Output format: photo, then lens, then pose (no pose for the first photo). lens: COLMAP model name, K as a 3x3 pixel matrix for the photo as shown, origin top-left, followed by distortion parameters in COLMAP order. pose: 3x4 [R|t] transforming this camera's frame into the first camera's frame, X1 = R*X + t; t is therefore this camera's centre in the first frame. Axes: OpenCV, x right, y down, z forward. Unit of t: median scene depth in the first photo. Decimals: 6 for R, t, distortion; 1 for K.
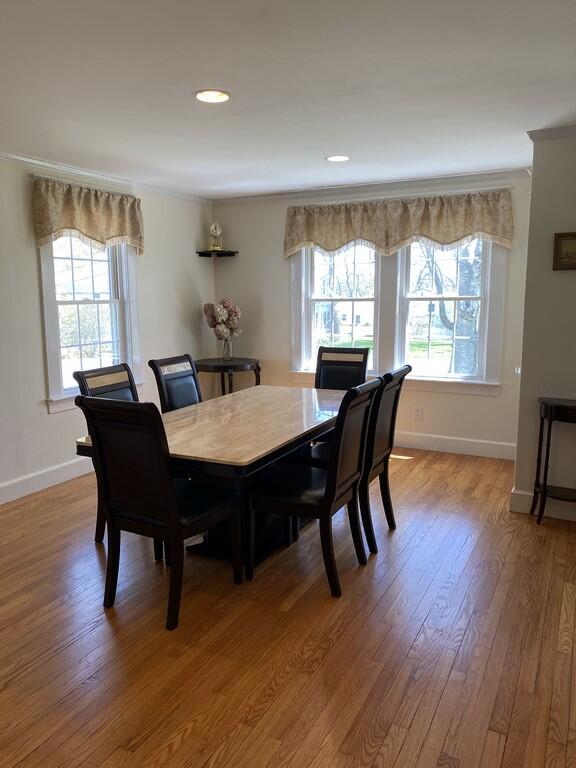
lens RADIAL K [[602.2, 0, 288.0], [0, 602.2, 384.0], [0, 0, 1]] dist [0.046201, -0.001577]
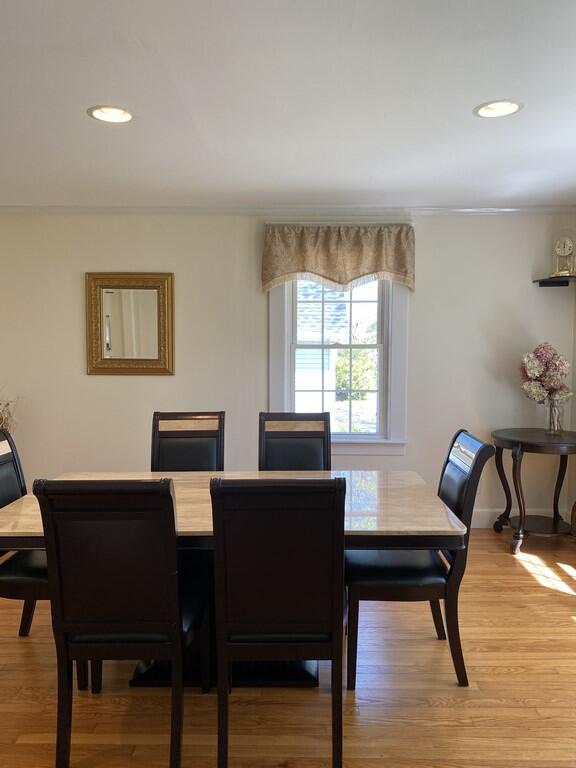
lens RADIAL K [[602.2, 0, 288.0], [0, 602.2, 384.0], [0, 0, 1]] dist [0.046201, -0.001577]
pose [[0.442086, 0.070254, -0.894217, 0.486732], [-0.137263, 0.990485, 0.009956, -0.080181], [0.886408, 0.118341, 0.447522, 0.545679]]
